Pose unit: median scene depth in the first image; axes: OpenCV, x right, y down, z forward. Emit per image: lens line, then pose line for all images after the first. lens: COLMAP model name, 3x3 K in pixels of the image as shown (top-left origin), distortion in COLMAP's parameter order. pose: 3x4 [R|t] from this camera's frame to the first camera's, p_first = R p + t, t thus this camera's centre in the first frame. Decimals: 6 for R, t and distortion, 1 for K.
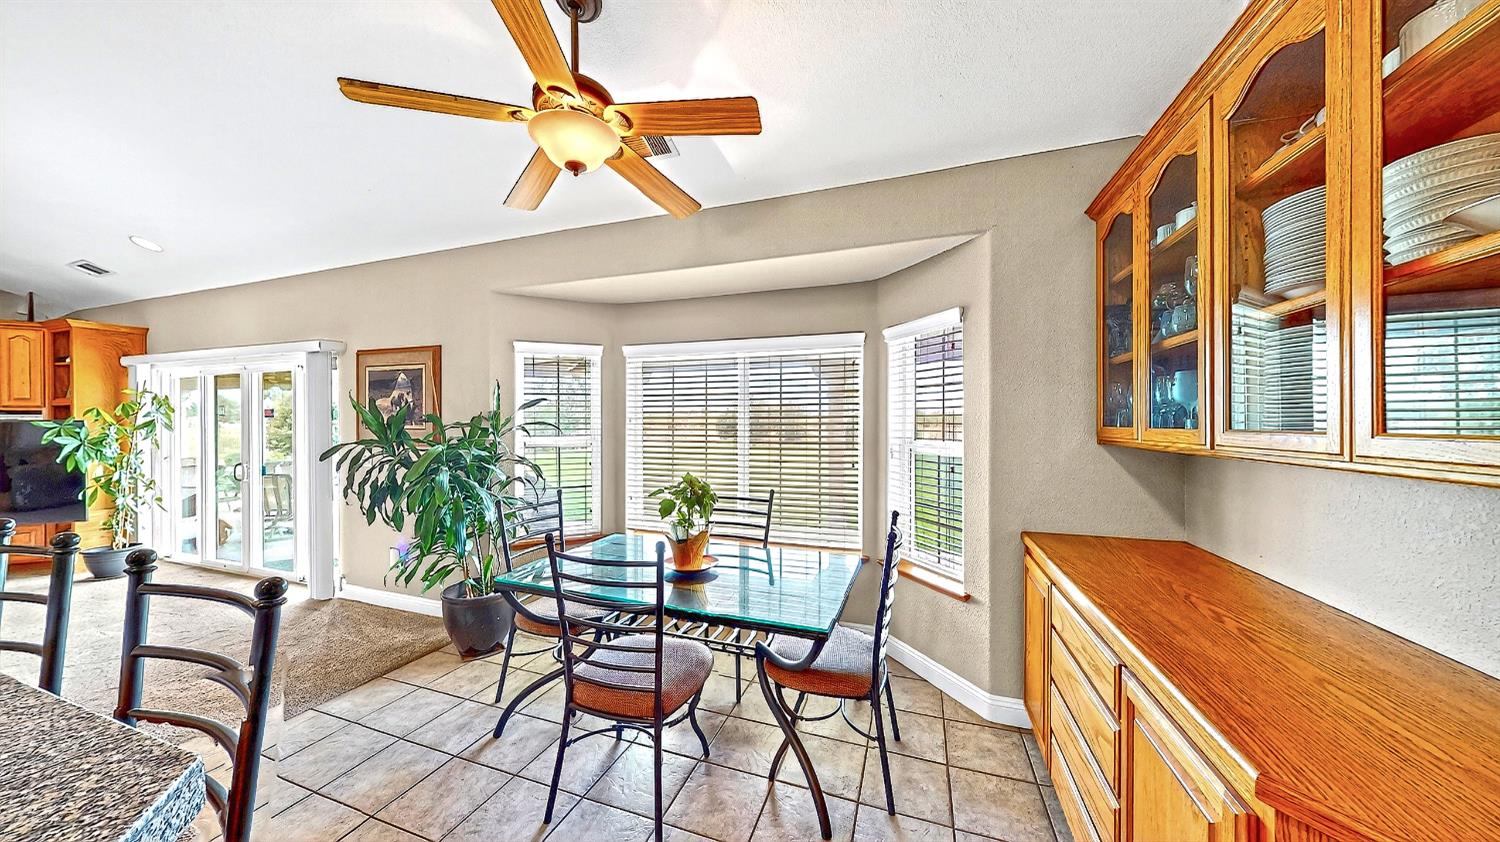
lens RADIAL K [[474.6, 0, 749.8], [0, 474.6, 419.1], [0, 0, 1]] dist [0.000590, -0.000270]
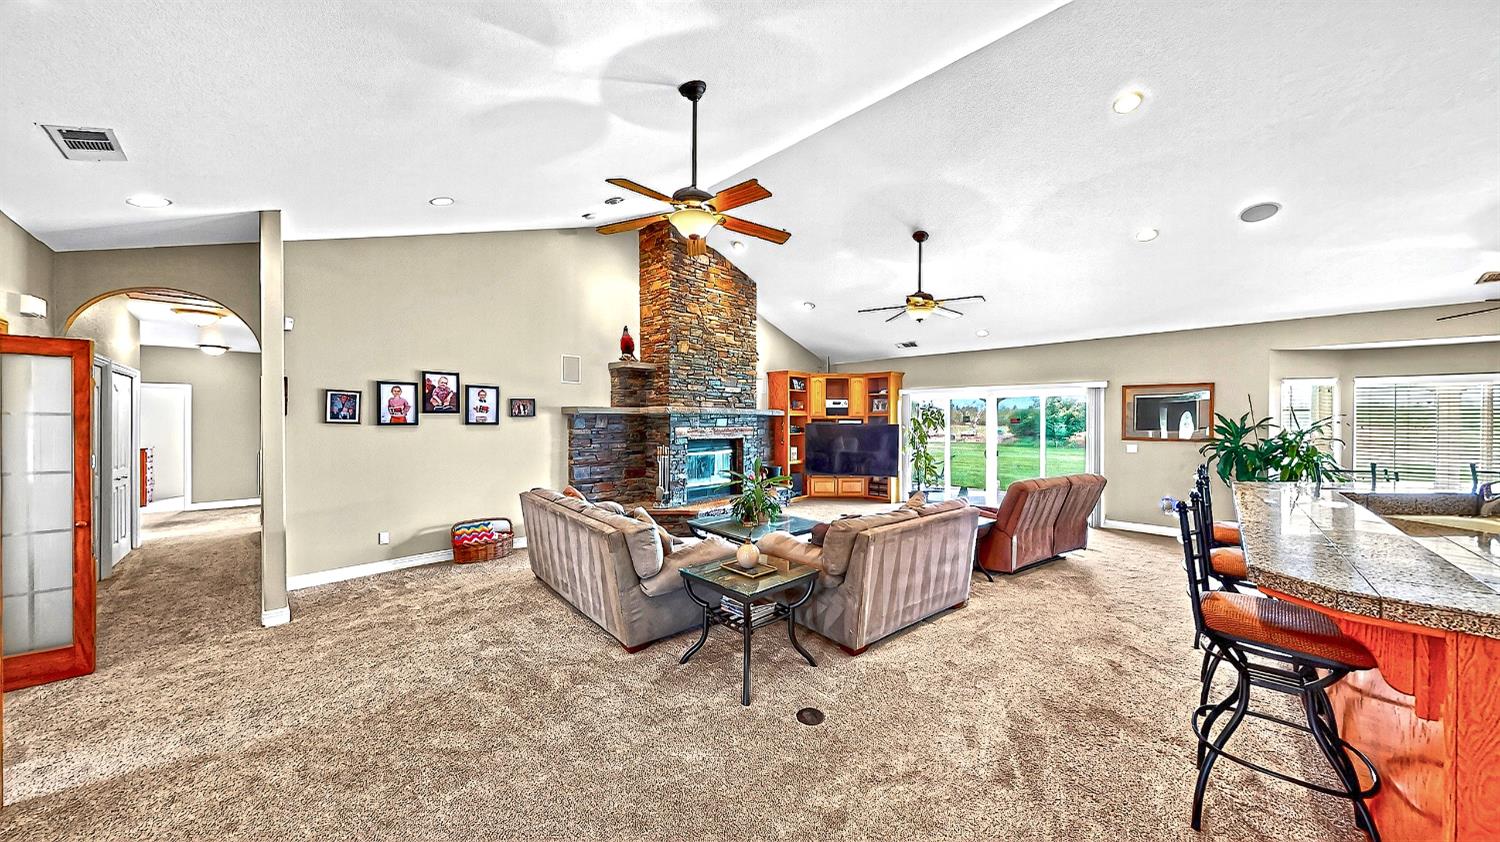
lens RADIAL K [[474.6, 0, 751.3], [0, 474.6, 420.4], [0, 0, 1]] dist [0.000590, -0.000270]
pose [[0.904740, 0.004103, -0.425945, -1.481583], [-0.003524, 0.999991, 0.002149, -0.019598], [0.425951, -0.000443, 0.904746, -1.296145]]
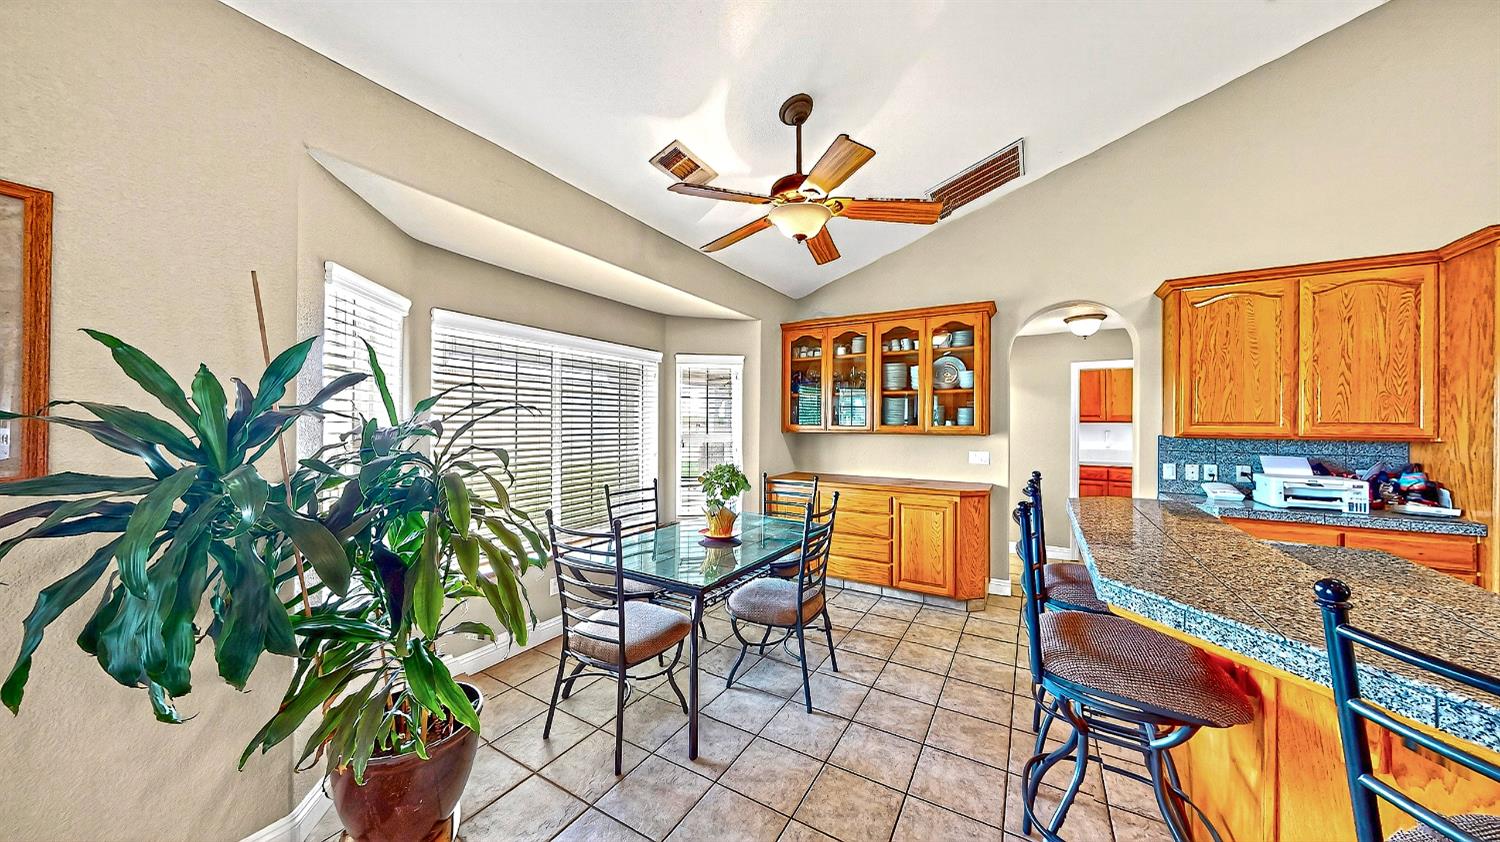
lens RADIAL K [[474.6, 0, 742.6], [0, 474.6, 419.1], [0, 0, 1]] dist [0.000590, -0.000270]
pose [[0.198359, 0.008057, 0.980096, -0.915949], [-0.005574, 0.999959, -0.007092, 0.007470], [-0.980114, -0.004056, 0.198396, 0.472511]]
